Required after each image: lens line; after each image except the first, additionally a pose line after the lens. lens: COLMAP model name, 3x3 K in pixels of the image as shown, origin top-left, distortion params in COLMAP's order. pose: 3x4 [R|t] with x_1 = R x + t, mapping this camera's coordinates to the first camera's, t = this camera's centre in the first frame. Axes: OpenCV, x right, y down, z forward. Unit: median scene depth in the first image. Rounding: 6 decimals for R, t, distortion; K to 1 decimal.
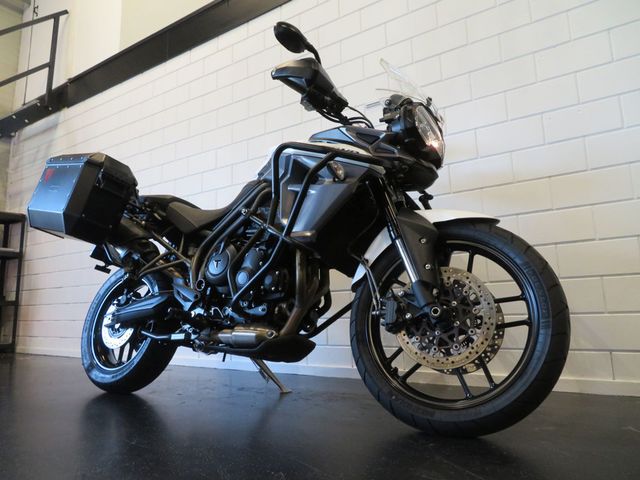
lens RADIAL K [[453.8, 0, 320.0], [0, 453.8, 240.0], [0, 0, 1]] dist [-0.007963, -0.001767]
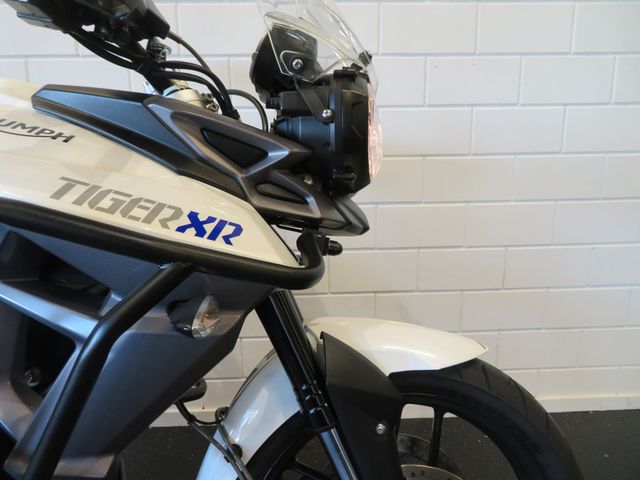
lens RADIAL K [[453.8, 0, 320.0], [0, 453.8, 240.0], [0, 0, 1]] dist [-0.007963, -0.001767]
pose [[0.809304, -0.104960, 0.577936, -0.060385], [-0.104073, 0.942716, 0.316946, -0.269005], [-0.578097, -0.316653, 0.752021, 0.622827]]
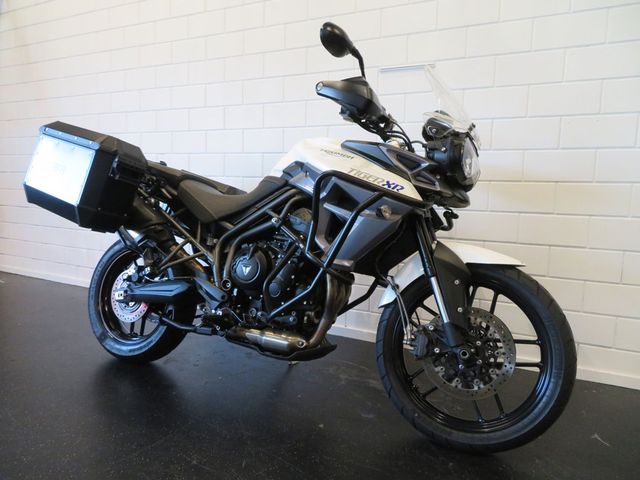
lens RADIAL K [[453.8, 0, 320.0], [0, 453.8, 240.0], [0, 0, 1]] dist [-0.007963, -0.001767]
pose [[0.991509, 0.038891, 0.124087, -0.194228], [-0.070568, 0.962422, 0.262229, -0.296039], [-0.109225, -0.268759, 0.956994, 0.024579]]
